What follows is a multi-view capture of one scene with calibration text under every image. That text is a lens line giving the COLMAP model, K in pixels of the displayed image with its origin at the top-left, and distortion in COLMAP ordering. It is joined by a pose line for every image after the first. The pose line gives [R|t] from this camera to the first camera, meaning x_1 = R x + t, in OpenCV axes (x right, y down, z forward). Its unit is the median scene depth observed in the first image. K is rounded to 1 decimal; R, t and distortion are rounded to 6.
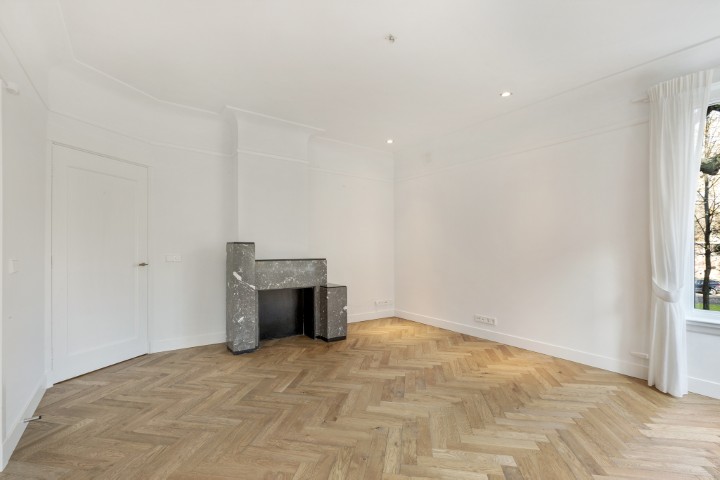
lens RADIAL K [[327.9, 0, 360.0], [0, 327.9, 240.0], [0, 0, 1]] dist [-0.000209, -0.000037]
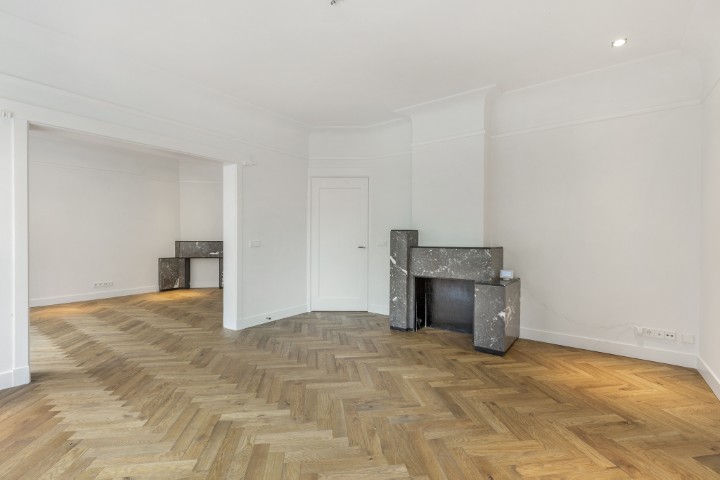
lens RADIAL K [[336.3, 0, 359.7], [0, 336.3, 235.2], [0, 0, 1]] dist [-0.000271, 0.000055]
pose [[0.287703, -0.006898, -0.957695, 0.688327], [0.025659, 0.999671, 0.000508, 0.020374], [0.957376, -0.024720, 0.287785, 0.546378]]
